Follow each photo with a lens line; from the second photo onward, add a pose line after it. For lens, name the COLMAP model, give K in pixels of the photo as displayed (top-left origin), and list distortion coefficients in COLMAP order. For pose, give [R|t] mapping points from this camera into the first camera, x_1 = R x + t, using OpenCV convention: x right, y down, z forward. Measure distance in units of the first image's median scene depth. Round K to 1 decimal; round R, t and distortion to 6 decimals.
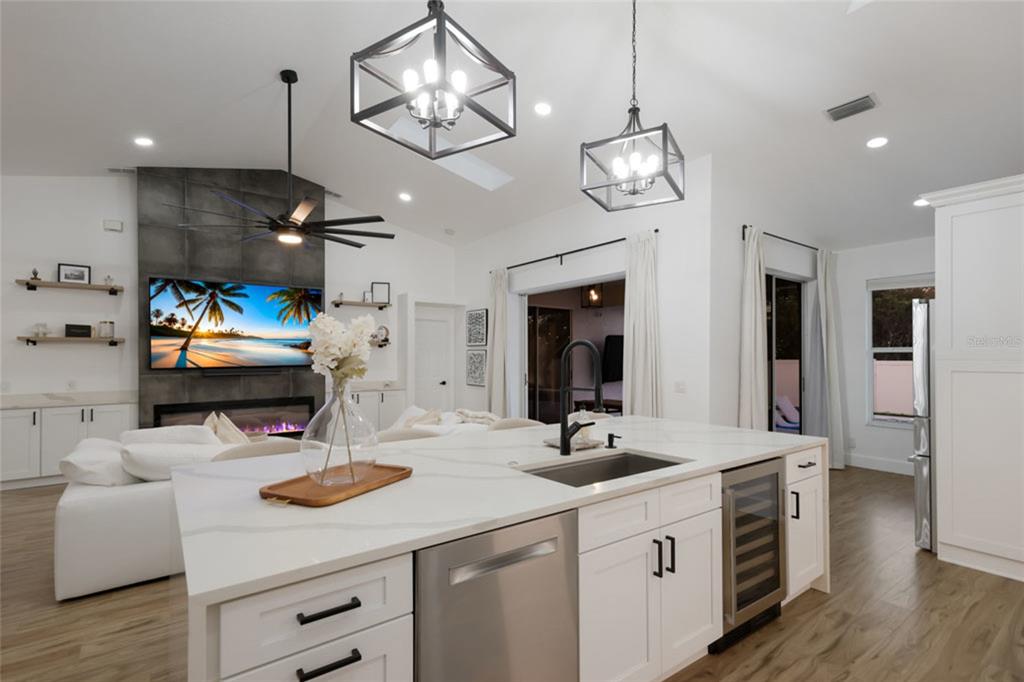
lens RADIAL K [[480.8, 0, 508.2], [0, 480.8, 353.3], [0, 0, 1]] dist [0.014714, 0.000433]
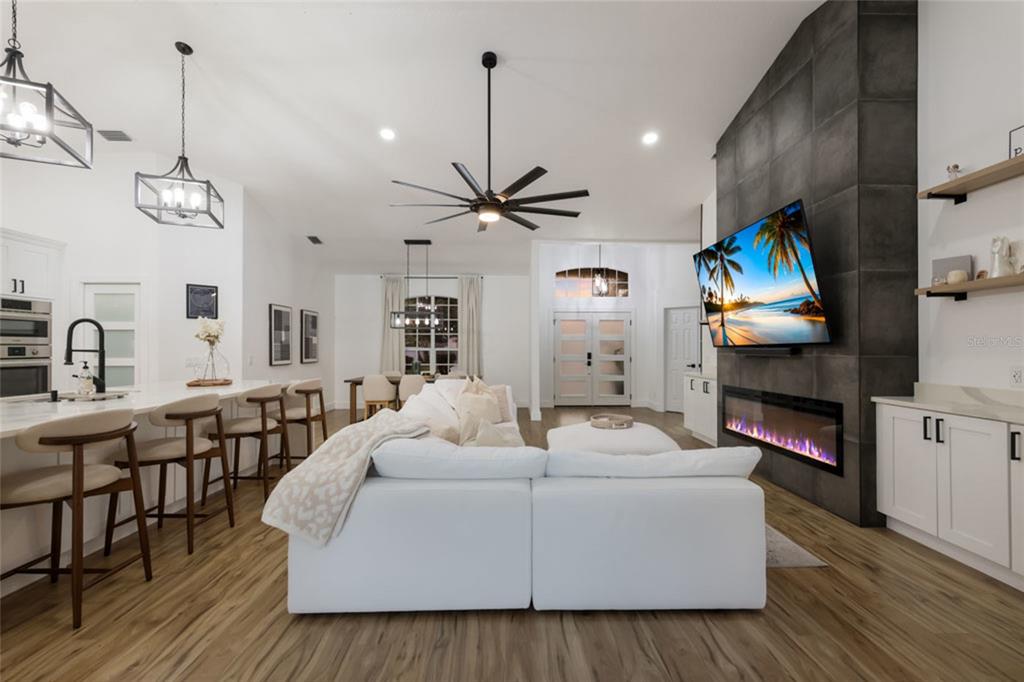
lens RADIAL K [[443.1, 0, 526.3], [0, 443.1, 346.7], [0, 0, 1]] dist [0.000460, 0.000189]
pose [[-0.553322, 0.002797, -0.832963, 0.205813], [0.009882, 0.999946, -0.003207, 0.030383], [0.832909, -0.010006, -0.553320, 1.139465]]
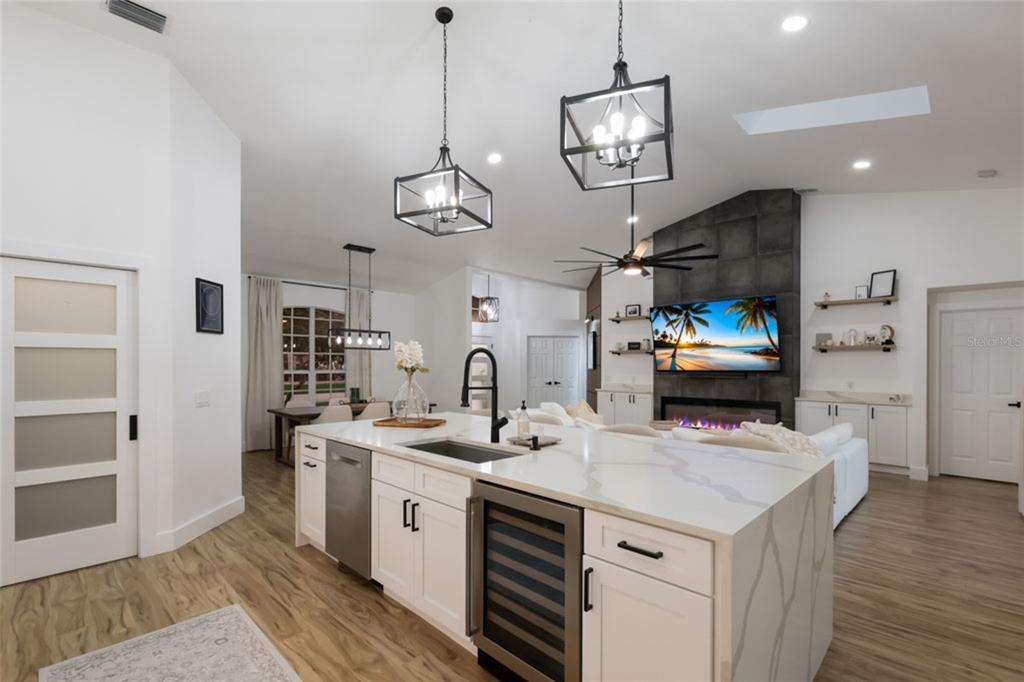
lens RADIAL K [[456.8, 0, 517.7], [0, 456.8, 362.2], [0, 0, 1]] dist [-0.002156, 0.000227]
pose [[0.171428, 0.002116, -0.985194, 0.507330], [0.003338, 0.999991, 0.002729, 0.001612], [0.985191, -0.003756, 0.171419, 0.349292]]
